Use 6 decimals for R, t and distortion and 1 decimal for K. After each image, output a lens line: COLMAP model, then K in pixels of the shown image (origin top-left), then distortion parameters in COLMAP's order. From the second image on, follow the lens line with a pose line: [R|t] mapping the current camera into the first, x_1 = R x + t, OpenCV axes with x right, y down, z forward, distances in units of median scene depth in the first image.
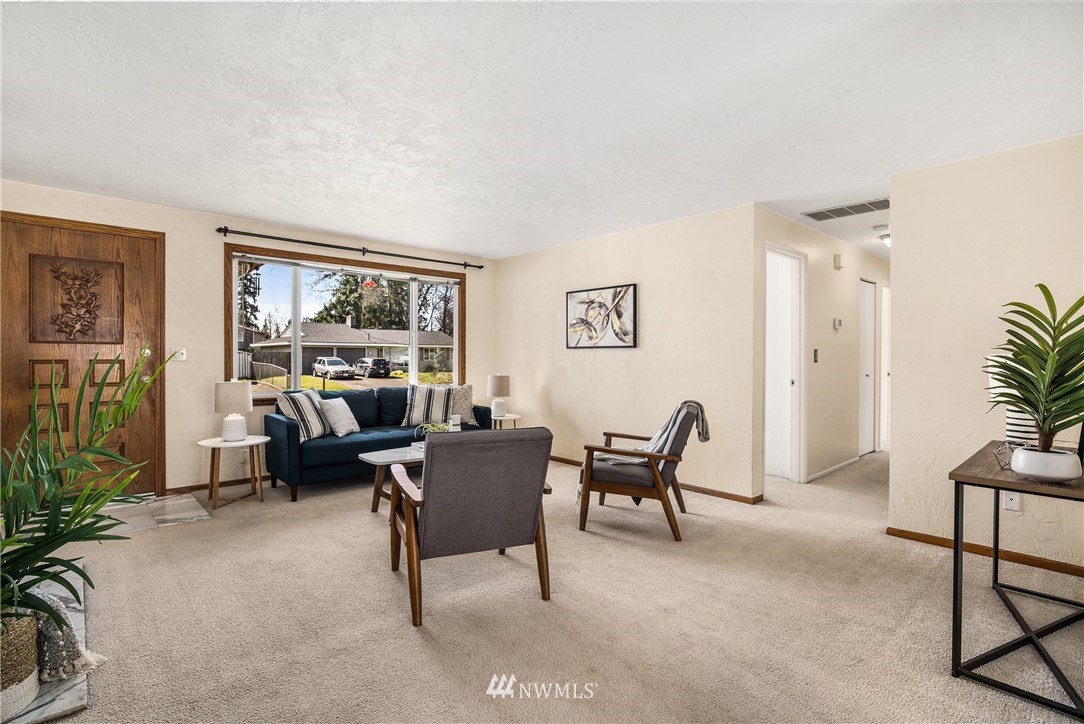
lens RADIAL K [[523.8, 0, 542.0], [0, 523.8, 362.0], [0, 0, 1]] dist [-0.061683, 0.024851]
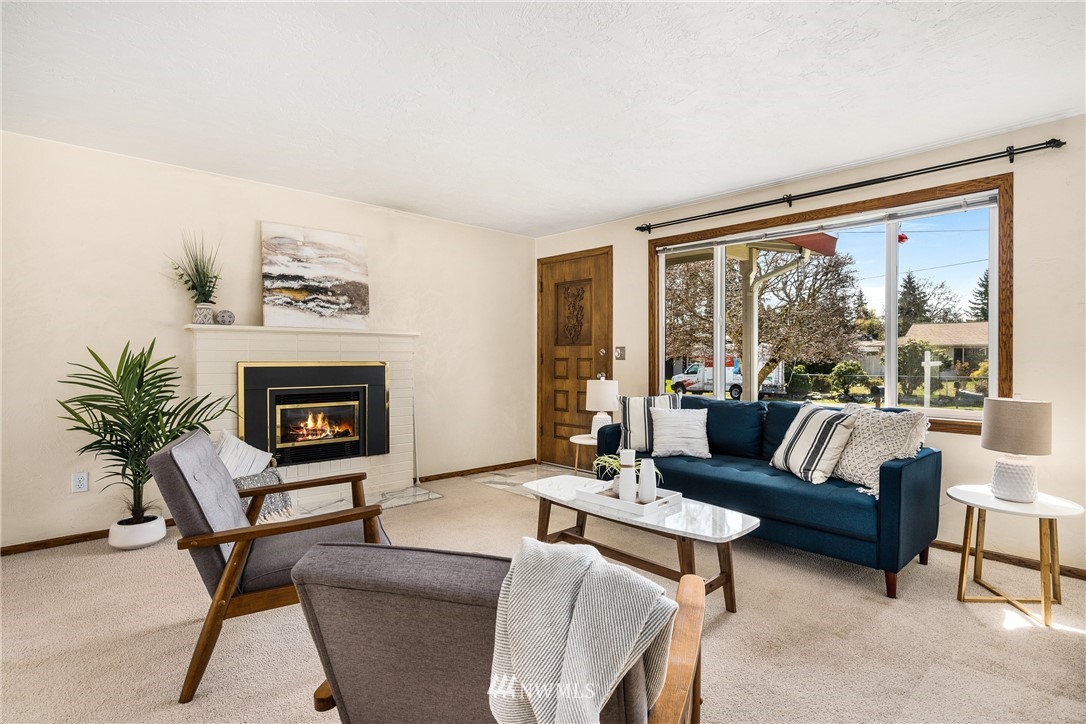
lens RADIAL K [[524.8, 0, 543.0], [0, 524.8, 362.0], [0, 0, 1]] dist [-0.061683, 0.024851]
pose [[0.012994, 0.010693, -0.999858, 0.385251], [-0.010220, 0.999892, 0.010561, -0.006692], [0.999863, 0.010082, 0.013102, 0.786397]]
